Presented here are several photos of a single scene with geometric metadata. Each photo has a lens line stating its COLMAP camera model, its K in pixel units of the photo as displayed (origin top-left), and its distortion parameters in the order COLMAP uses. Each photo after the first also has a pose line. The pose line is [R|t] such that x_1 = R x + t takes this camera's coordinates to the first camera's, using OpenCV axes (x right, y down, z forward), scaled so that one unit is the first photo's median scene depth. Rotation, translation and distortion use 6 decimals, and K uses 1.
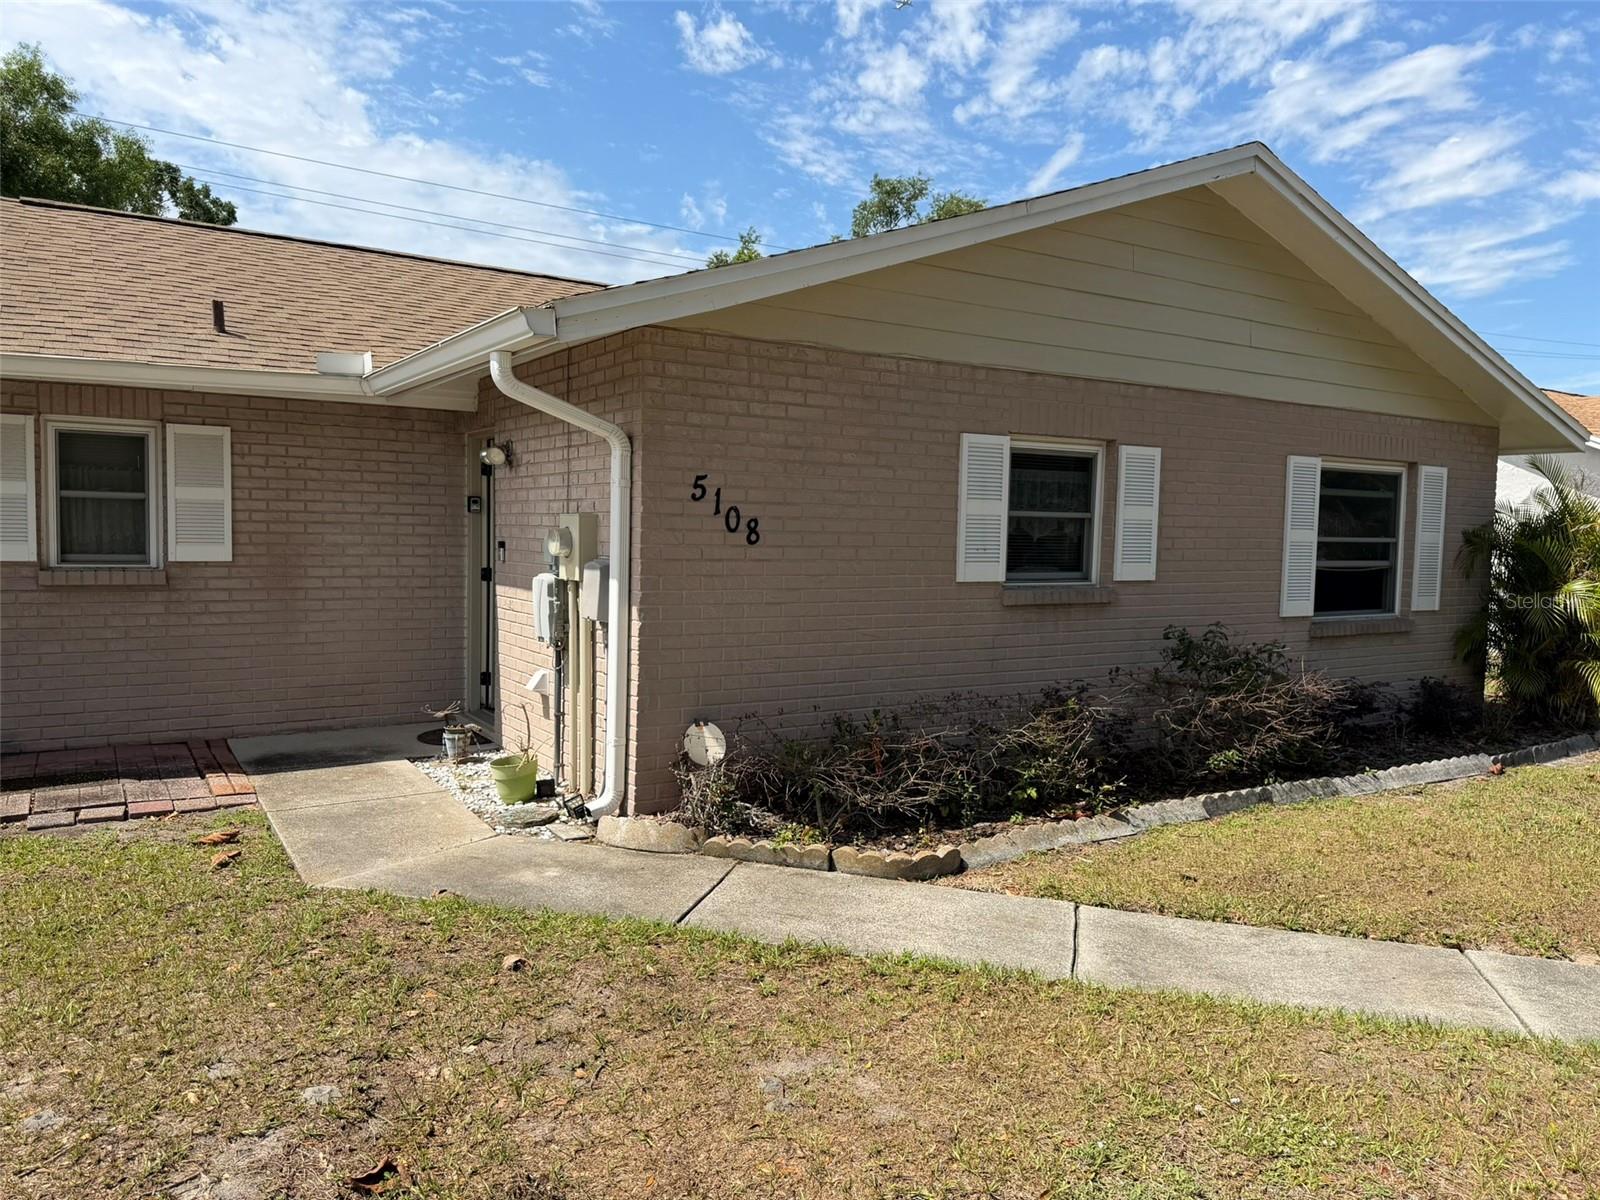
lens RADIAL K [[1123.3, 0, 799.4], [0, 1123.3, 601.1], [0, 0, 1]] dist [0.030839, -0.002343]
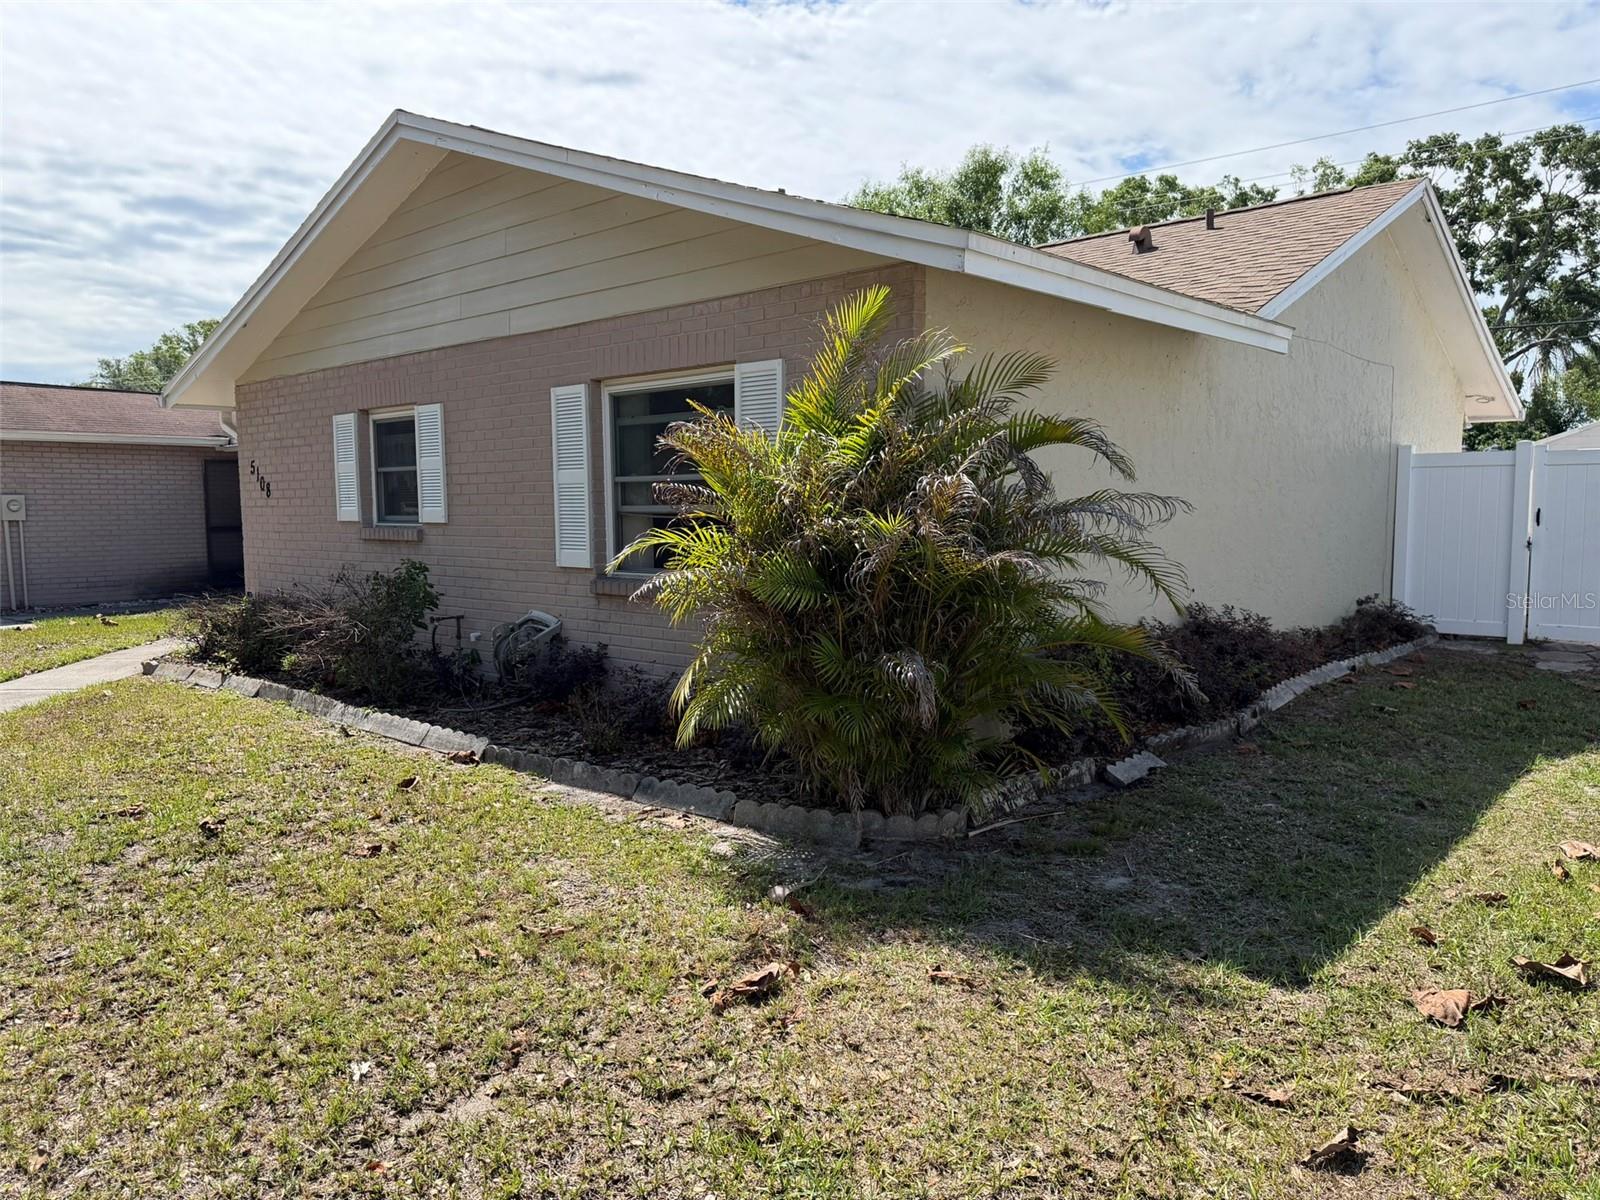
lens RADIAL K [[1123.3, 0, 799.8], [0, 1123.3, 598.9], [0, 0, 1]] dist [0.030839, -0.002343]
pose [[0.255499, 0.060658, -0.964905, 1.448369], [-0.047495, 0.997612, 0.050138, -0.015522], [0.965642, 0.033018, 0.257770, 1.023069]]
